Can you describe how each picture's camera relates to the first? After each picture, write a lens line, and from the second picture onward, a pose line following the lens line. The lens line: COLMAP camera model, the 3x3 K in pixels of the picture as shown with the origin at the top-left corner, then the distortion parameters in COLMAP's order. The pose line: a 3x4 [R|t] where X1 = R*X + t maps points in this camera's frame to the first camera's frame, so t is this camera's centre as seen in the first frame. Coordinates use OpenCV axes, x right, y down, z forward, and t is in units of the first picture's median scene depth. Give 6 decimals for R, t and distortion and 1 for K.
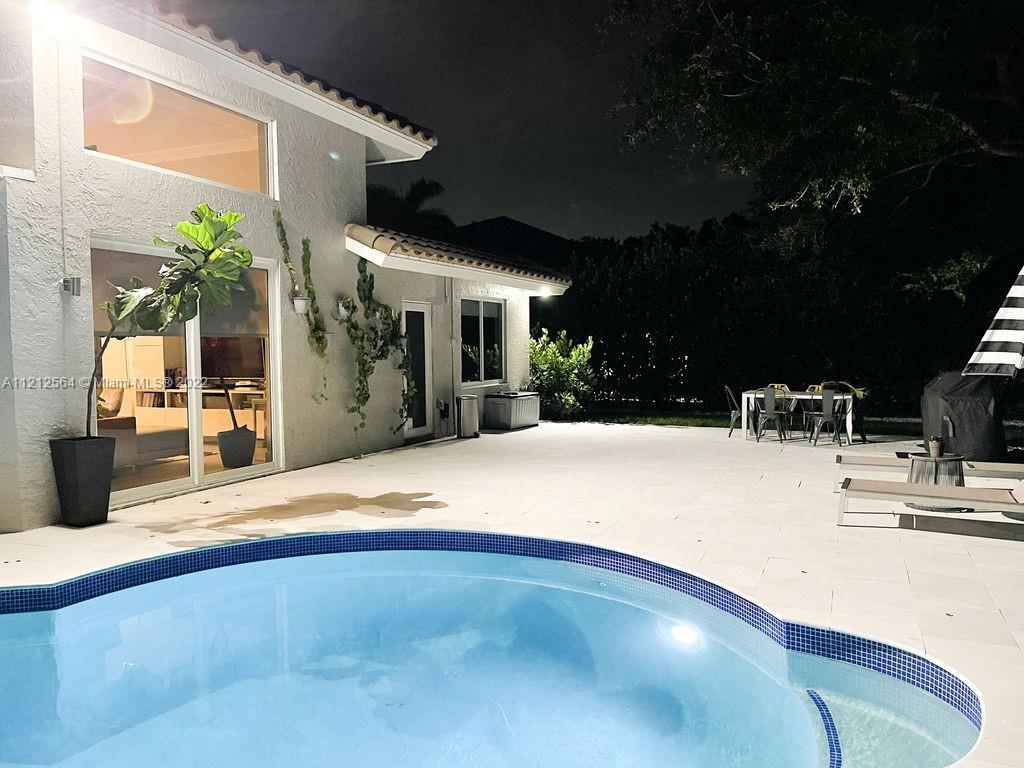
lens RADIAL K [[765.4, 0, 518.6], [0, 765.4, 382.7], [0, 0, 1]] dist [-0.000146, -0.014795]
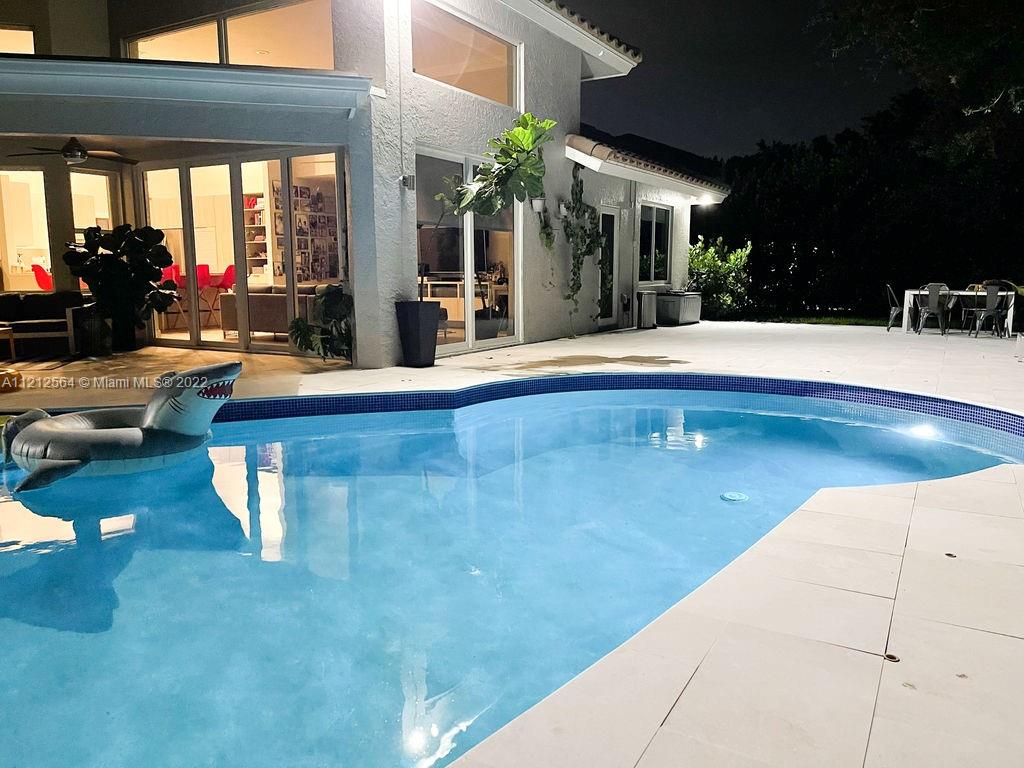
lens RADIAL K [[765.4, 0, 507.1], [0, 765.4, 388.1], [0, 0, 1]] dist [-0.000146, -0.014795]
pose [[0.993037, 0.022729, -0.115587, -0.149744], [-0.010651, 0.994514, 0.104056, 0.046716], [0.117318, -0.102100, 0.987832, -0.165274]]
